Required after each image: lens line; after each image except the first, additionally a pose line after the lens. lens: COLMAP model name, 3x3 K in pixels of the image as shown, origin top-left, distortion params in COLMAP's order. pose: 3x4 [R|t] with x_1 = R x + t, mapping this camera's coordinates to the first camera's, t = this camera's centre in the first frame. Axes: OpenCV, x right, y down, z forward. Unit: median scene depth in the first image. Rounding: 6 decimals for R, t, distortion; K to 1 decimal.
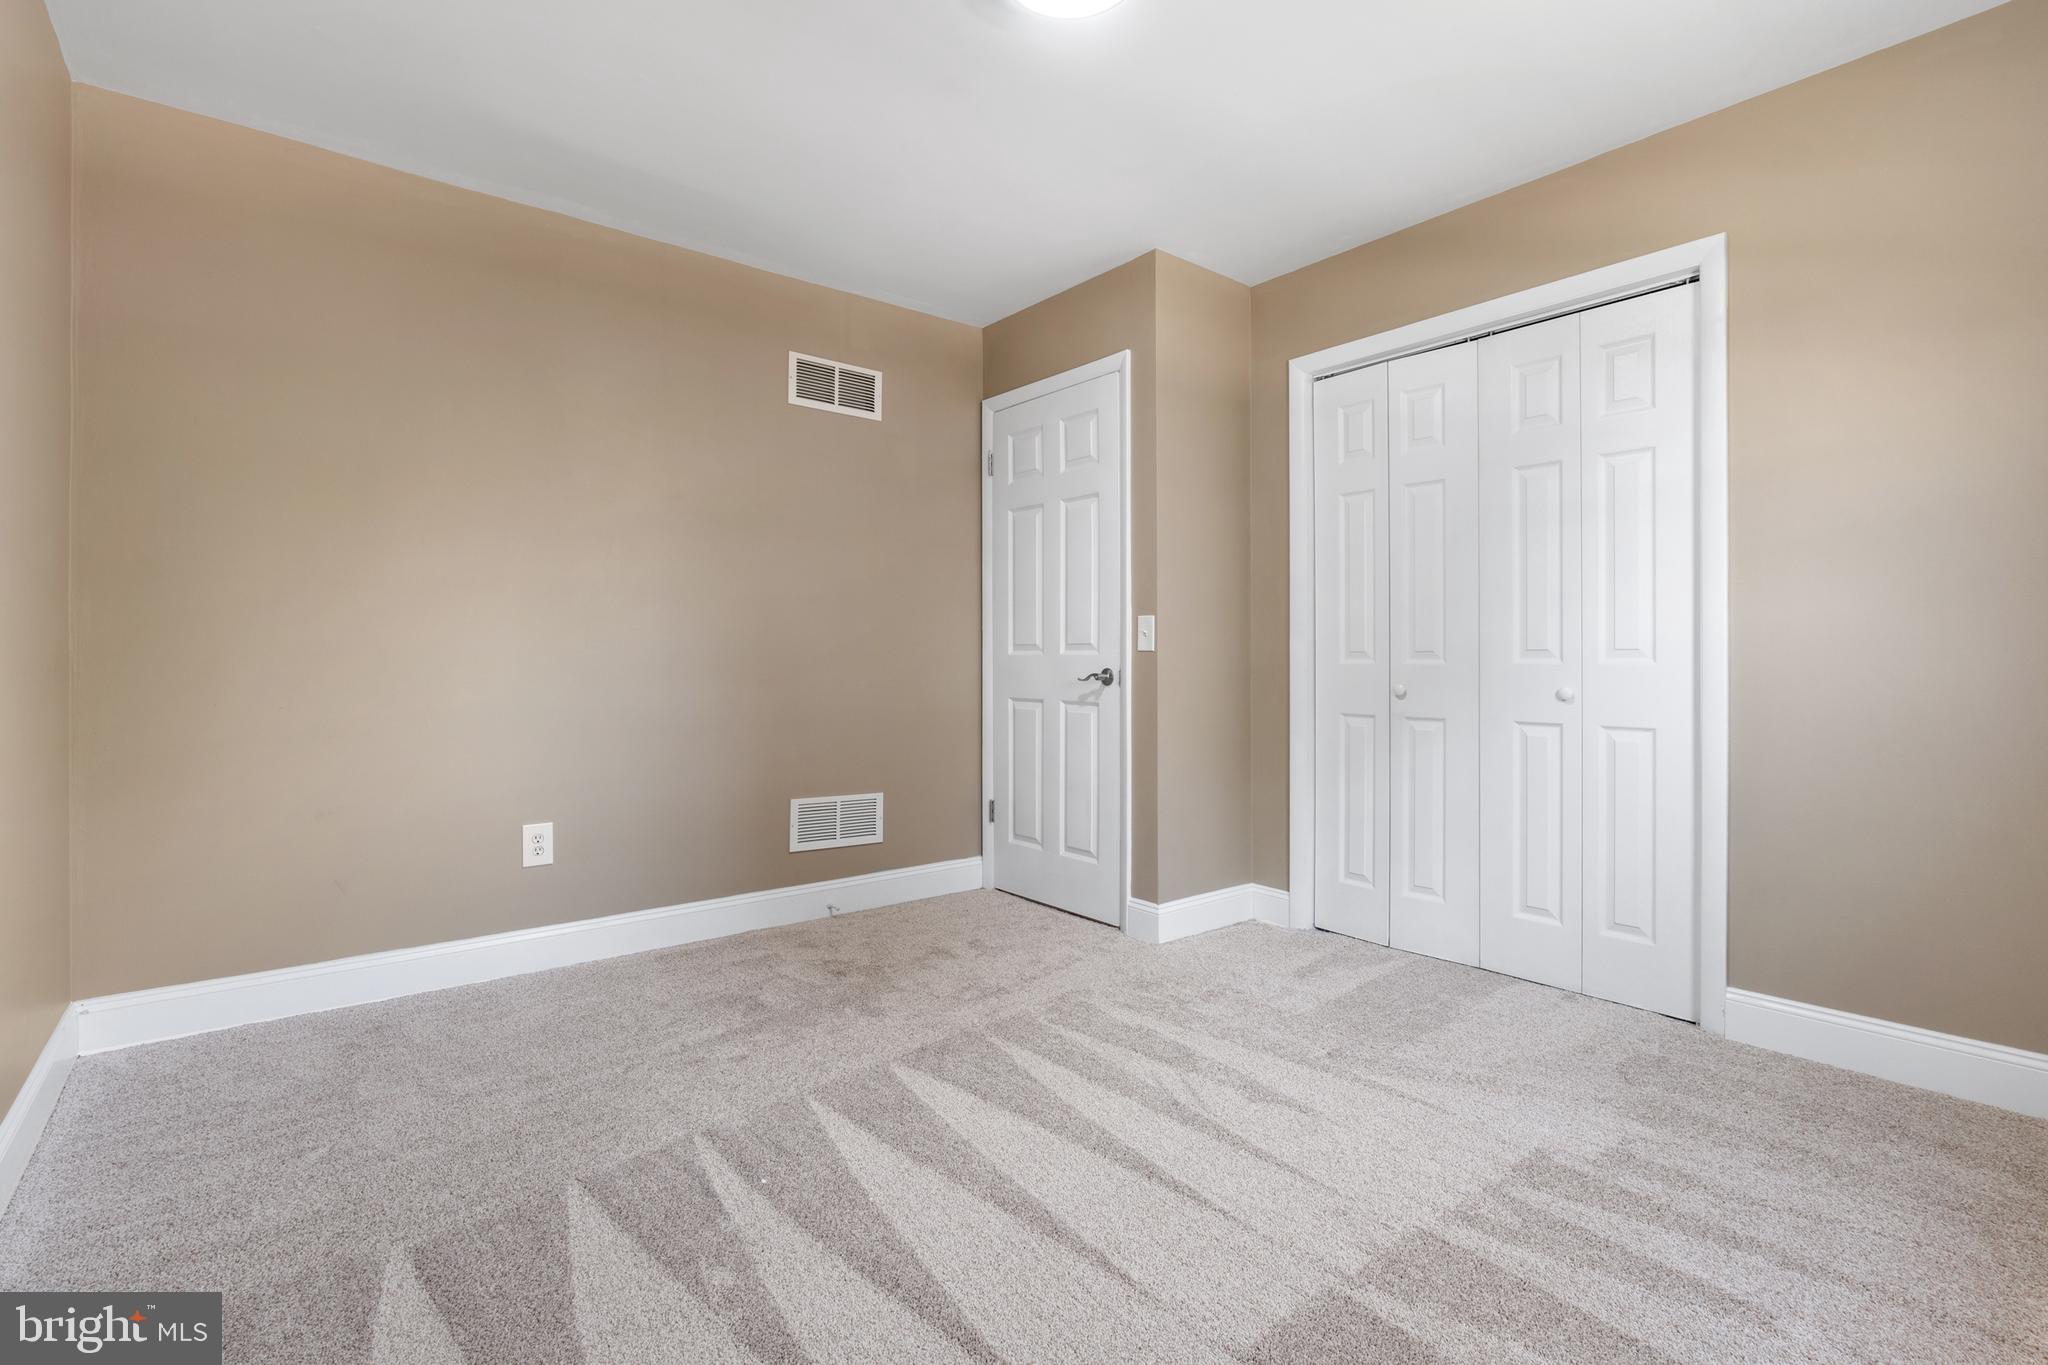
lens RADIAL K [[934.8, 0, 1033.4], [0, 934.8, 666.6], [0, 0, 1]] dist [-0.010878, 0.000306]
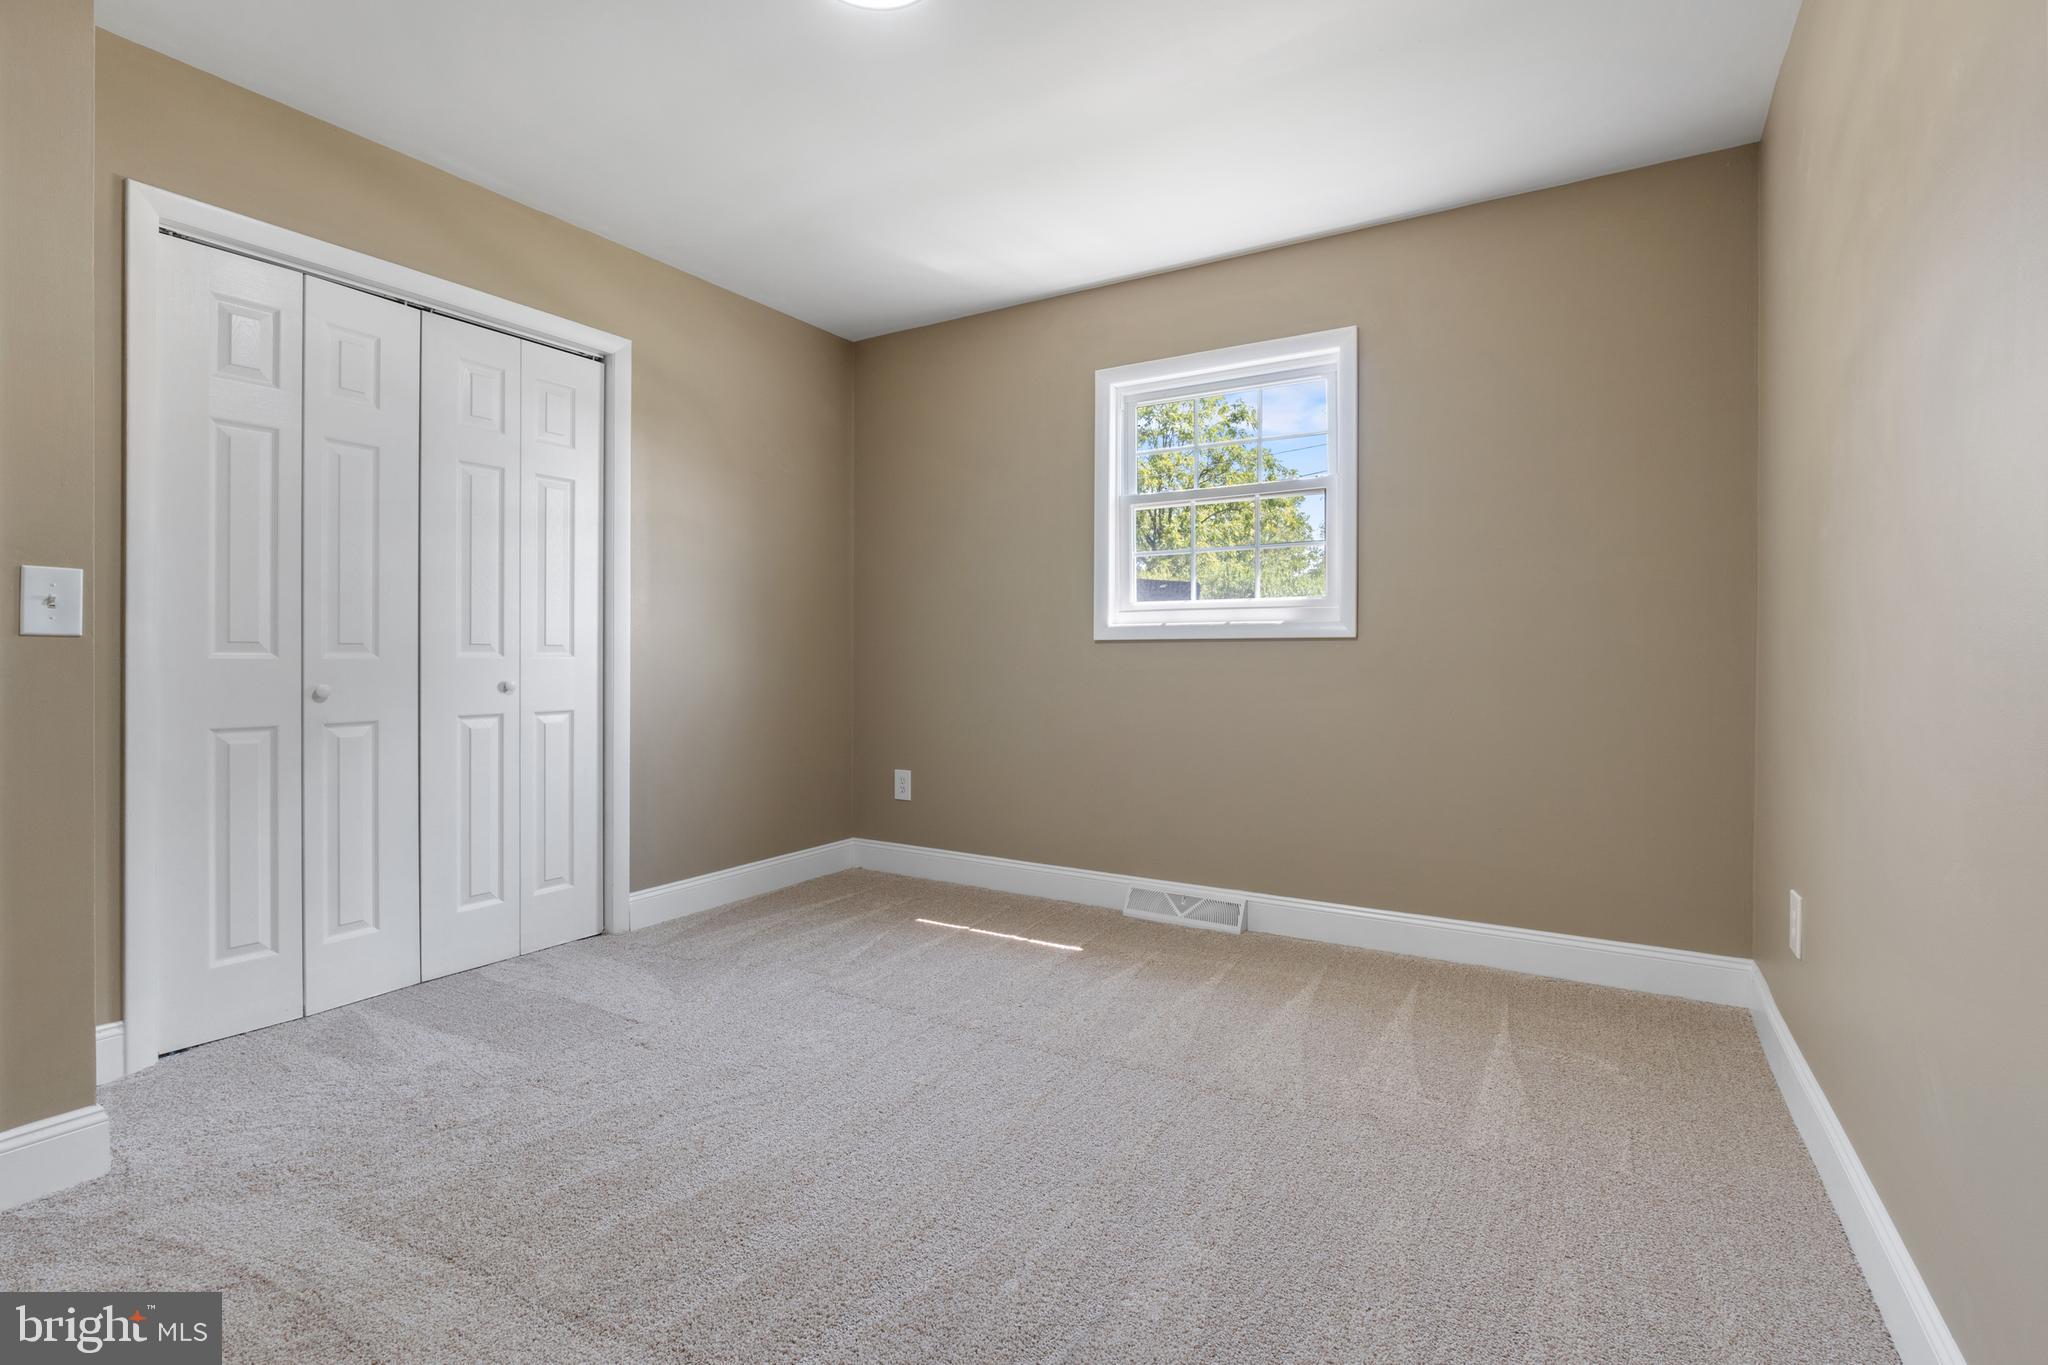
lens RADIAL K [[934.8, 0, 1033.4], [0, 934.8, 666.6], [0, 0, 1]] dist [-0.010878, 0.000306]
pose [[-0.333387, -0.009936, 0.942738, -0.628378], [0.007396, 0.999886, 0.013154, -0.001631], [-0.942761, 0.011357, -0.333276, 0.759978]]
